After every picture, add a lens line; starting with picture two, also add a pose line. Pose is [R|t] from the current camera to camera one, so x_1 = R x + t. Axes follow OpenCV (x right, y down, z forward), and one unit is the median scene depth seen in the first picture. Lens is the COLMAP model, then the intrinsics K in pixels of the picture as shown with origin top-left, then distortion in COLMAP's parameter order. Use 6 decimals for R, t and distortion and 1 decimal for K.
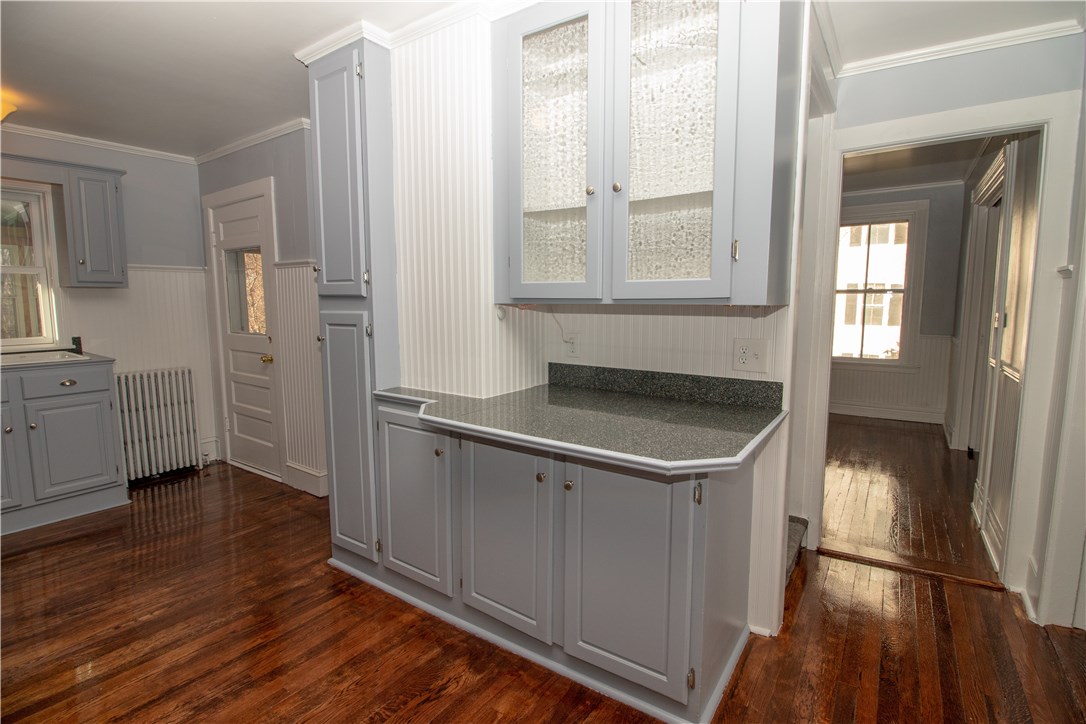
lens RADIAL K [[511.8, 0, 547.2], [0, 511.8, 356.3], [0, 0, 1]] dist [-0.001537, -0.010692]
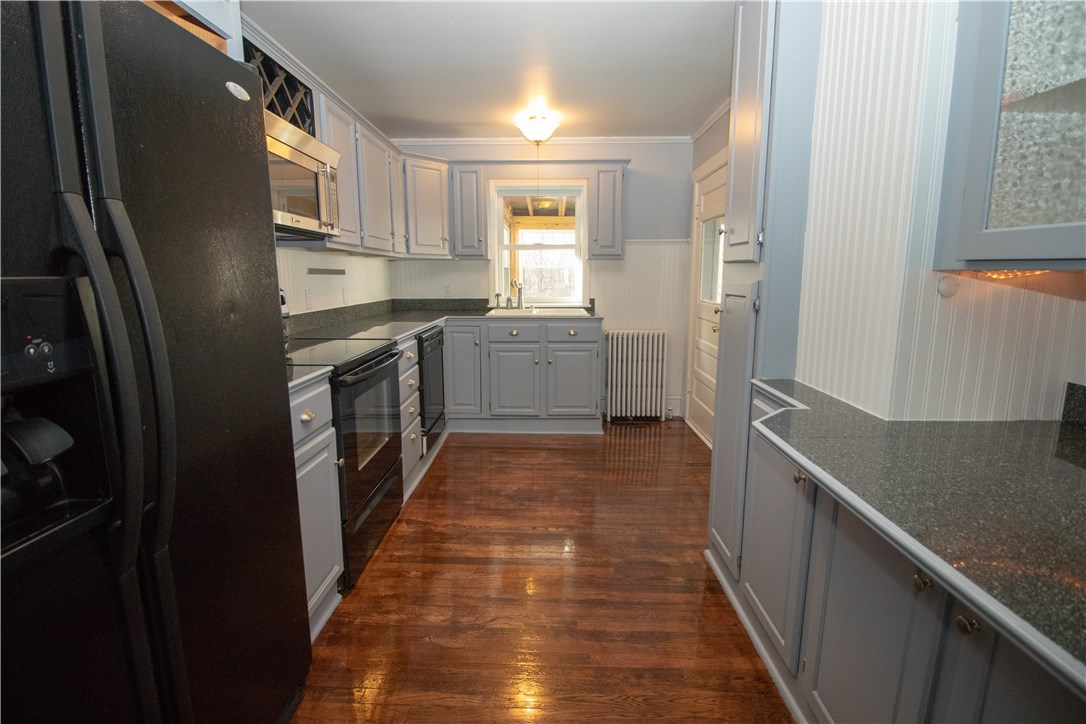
lens RADIAL K [[509.3, 0, 543.3], [0, 509.3, 355.1], [0, 0, 1]] dist [0.002584, -0.000191]
pose [[0.554213, 0.134249, -0.821477, 0.127236], [-0.089579, 0.990796, 0.101485, -0.021896], [0.827541, 0.017343, 0.561138, 0.238376]]
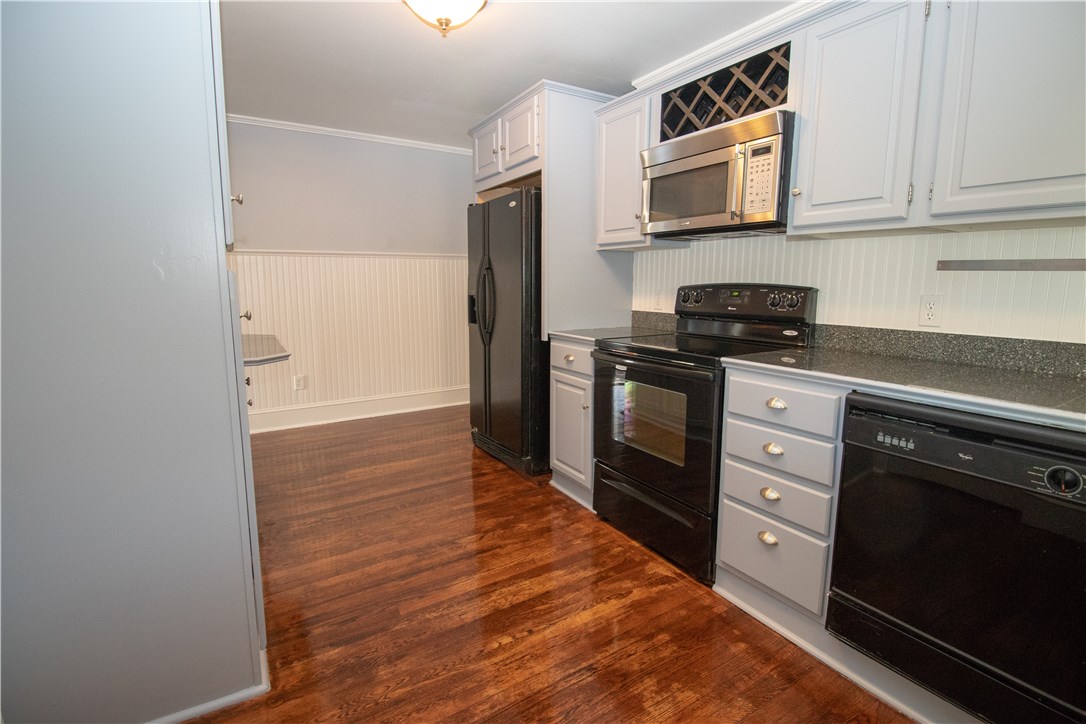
lens RADIAL K [[511.8, 0, 547.2], [0, 511.8, 356.3], [0, 0, 1]] dist [-0.001537, -0.010692]
pose [[-0.913760, -0.062046, 0.401488, -0.982741], [0.040369, 0.969510, 0.241704, -0.117023], [-0.404243, 0.237068, -0.883395, 1.353877]]
